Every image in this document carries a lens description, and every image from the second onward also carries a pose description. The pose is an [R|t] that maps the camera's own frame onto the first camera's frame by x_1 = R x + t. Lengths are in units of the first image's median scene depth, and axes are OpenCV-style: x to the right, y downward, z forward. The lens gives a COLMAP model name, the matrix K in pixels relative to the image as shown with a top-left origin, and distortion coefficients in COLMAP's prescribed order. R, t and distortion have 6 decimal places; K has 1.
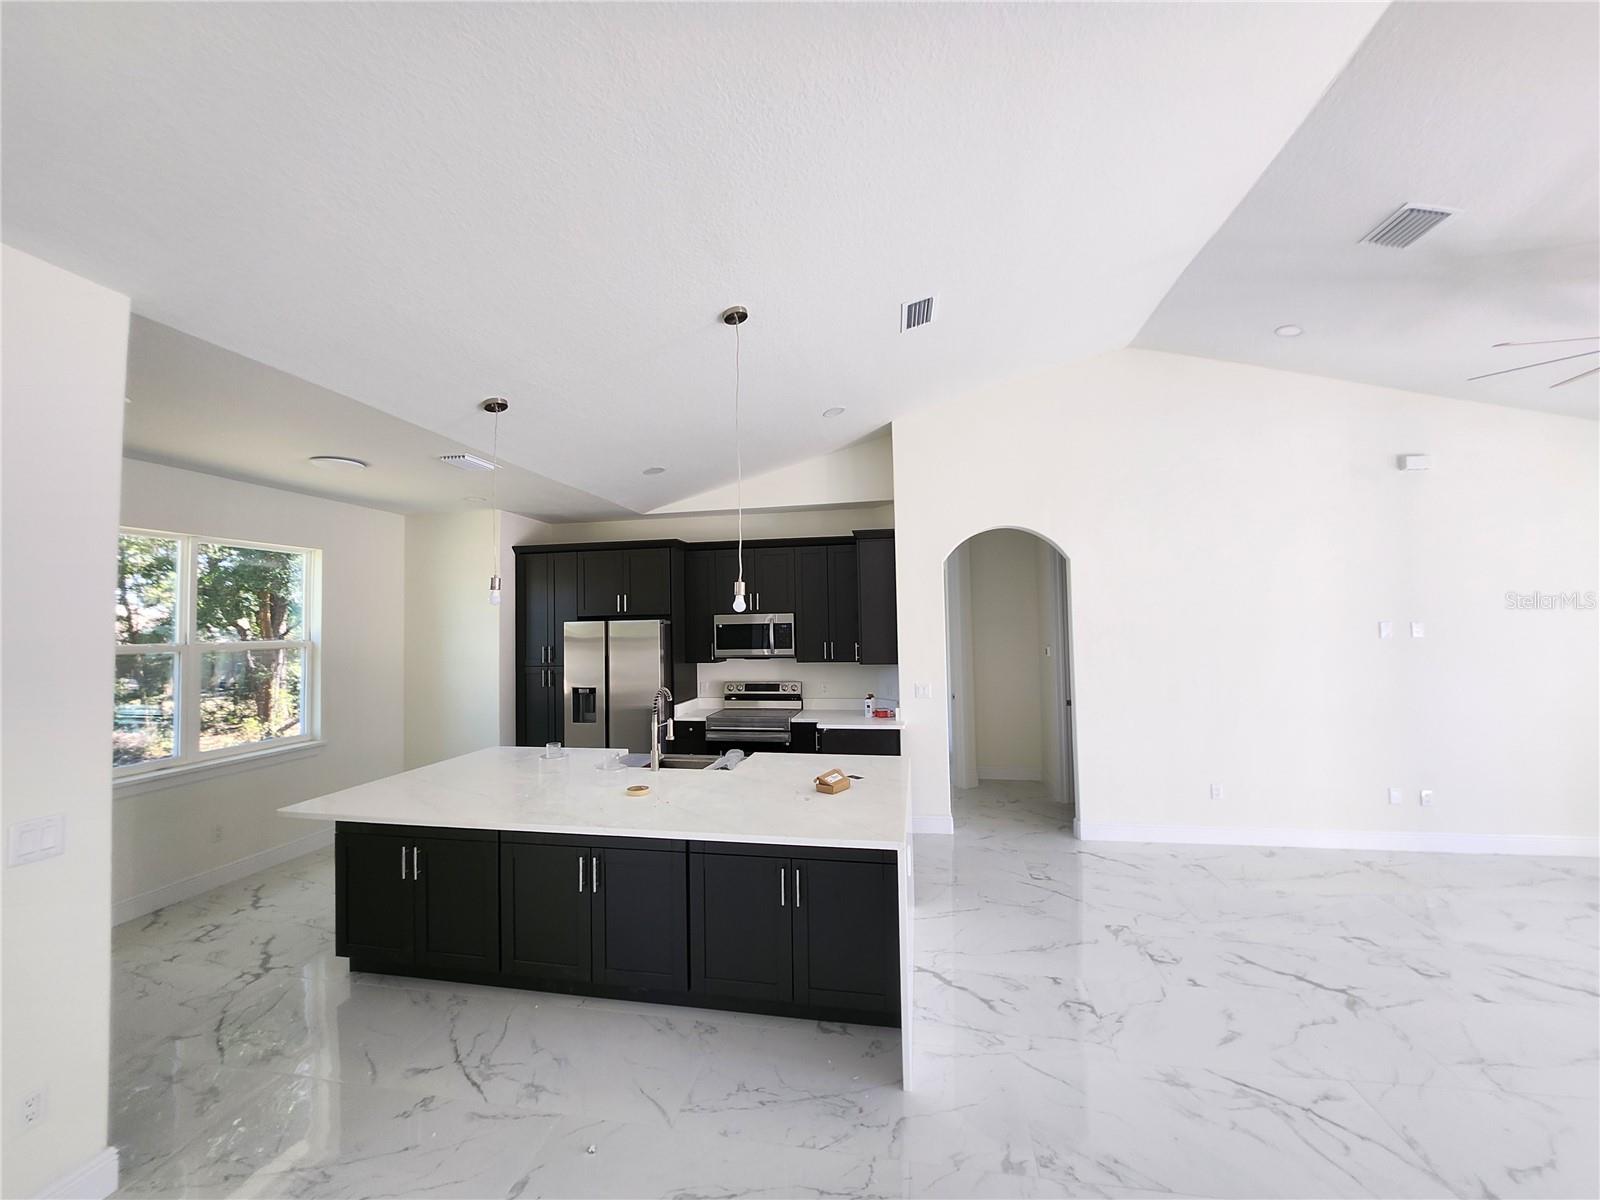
lens RADIAL K [[642.2, 0, 798.0], [0, 642.2, 598.0], [0, 0, 1]] dist [-0.016929, 0.000654]
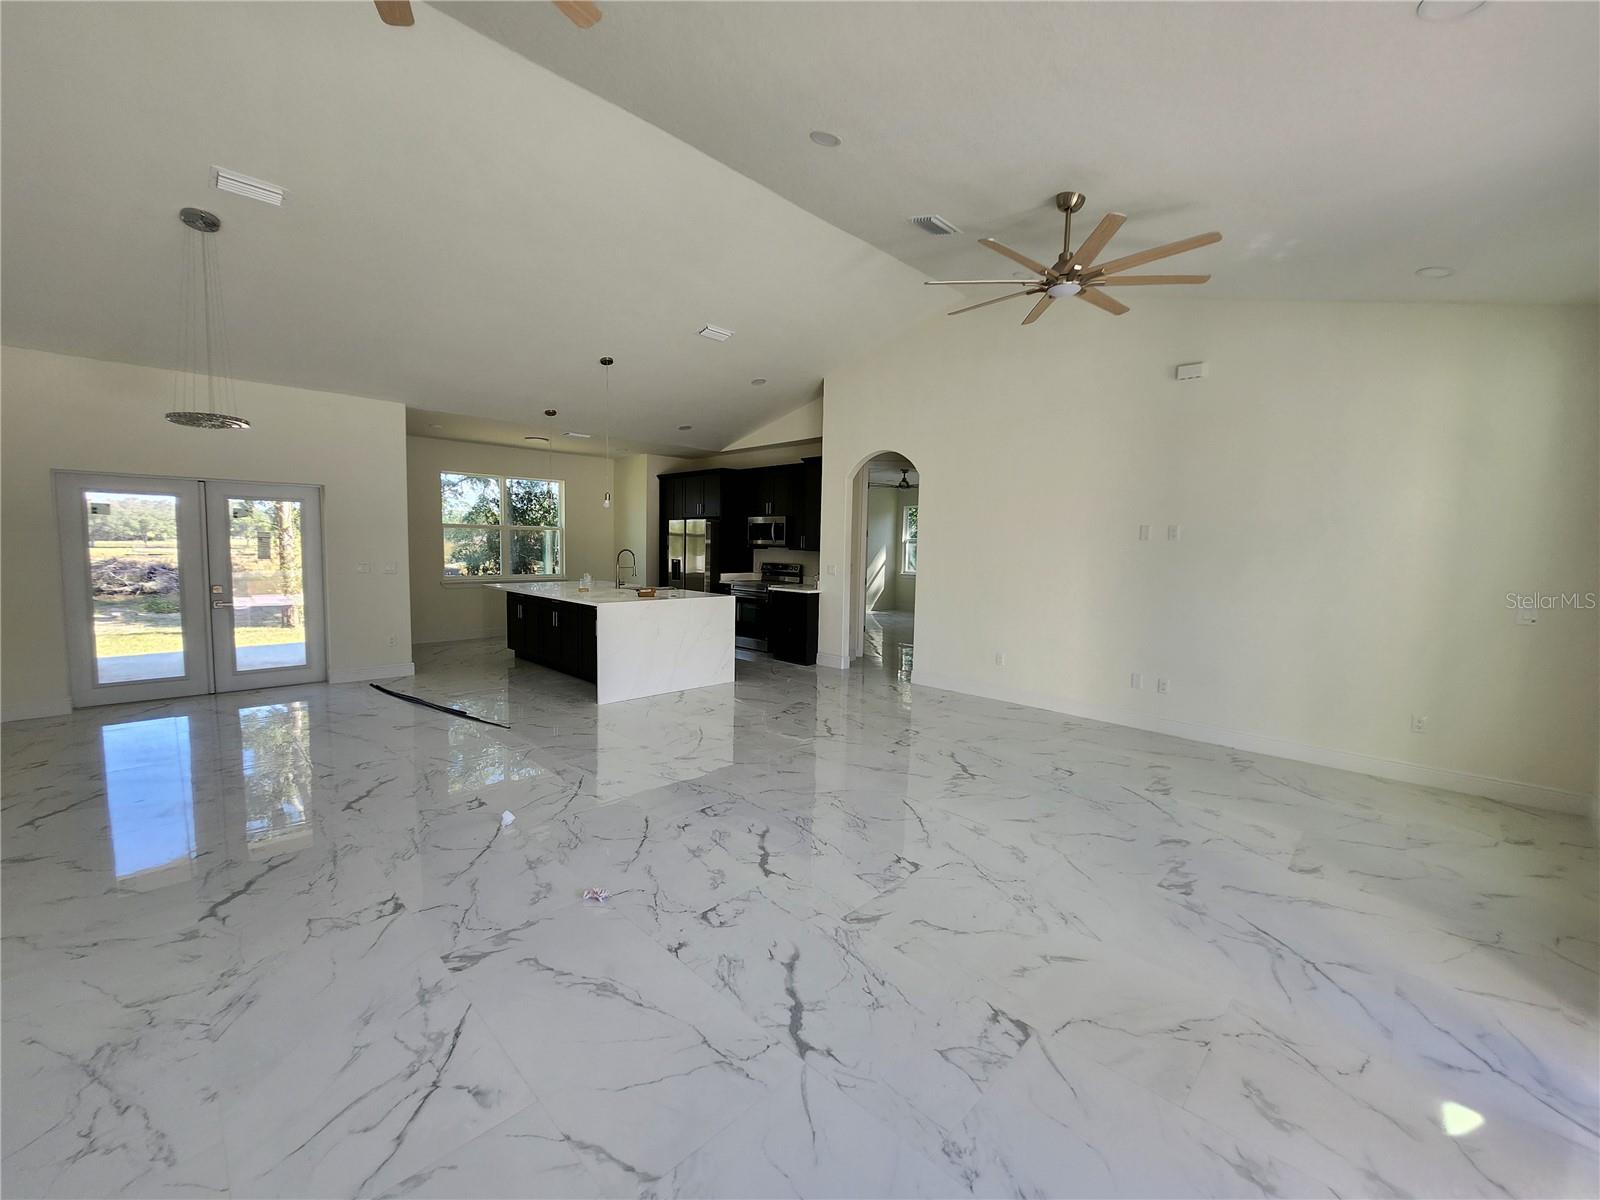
lens RADIAL K [[642.2, 0, 801.6], [0, 642.2, 595.0], [0, 0, 1]] dist [-0.016929, 0.000654]
pose [[0.829369, 0.079712, -0.552985, 0.911644], [-0.011999, 0.992083, 0.125011, 0.018760], [0.558572, -0.097045, 0.823759, -0.231011]]
